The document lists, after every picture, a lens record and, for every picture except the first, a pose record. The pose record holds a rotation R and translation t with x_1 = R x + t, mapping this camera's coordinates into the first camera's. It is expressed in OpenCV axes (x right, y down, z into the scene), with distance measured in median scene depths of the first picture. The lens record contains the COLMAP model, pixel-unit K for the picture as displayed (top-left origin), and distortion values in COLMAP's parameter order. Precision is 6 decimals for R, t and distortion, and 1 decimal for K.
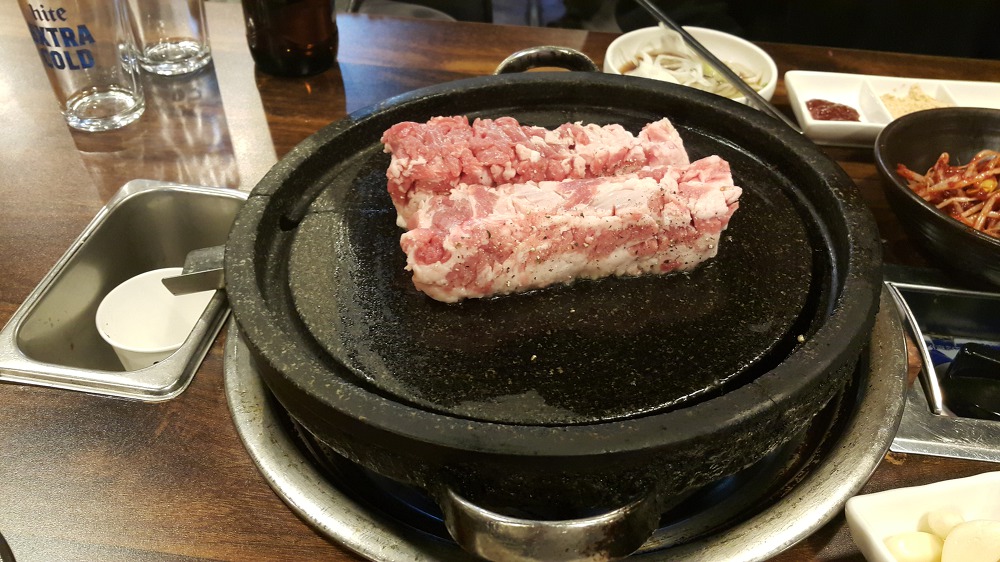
lens RADIAL K [[893.6, 0, 497.2], [0, 893.6, 279.2], [0, 0, 1]] dist [0.002167, 0.001075]
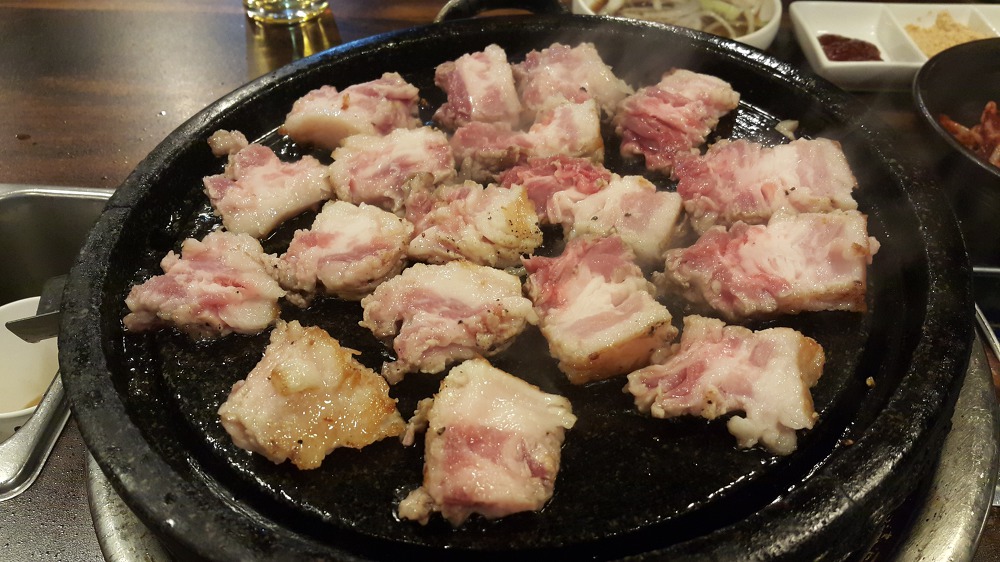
lens RADIAL K [[893.6, 0, 496.5], [0, 893.6, 288.4], [0, 0, 1]] dist [0.002167, 0.001075]
pose [[0.998118, -0.052791, 0.031191, 0.012611], [0.050399, 0.996054, 0.073052, -0.046596], [-0.034924, -0.071343, 0.996840, 0.181407]]
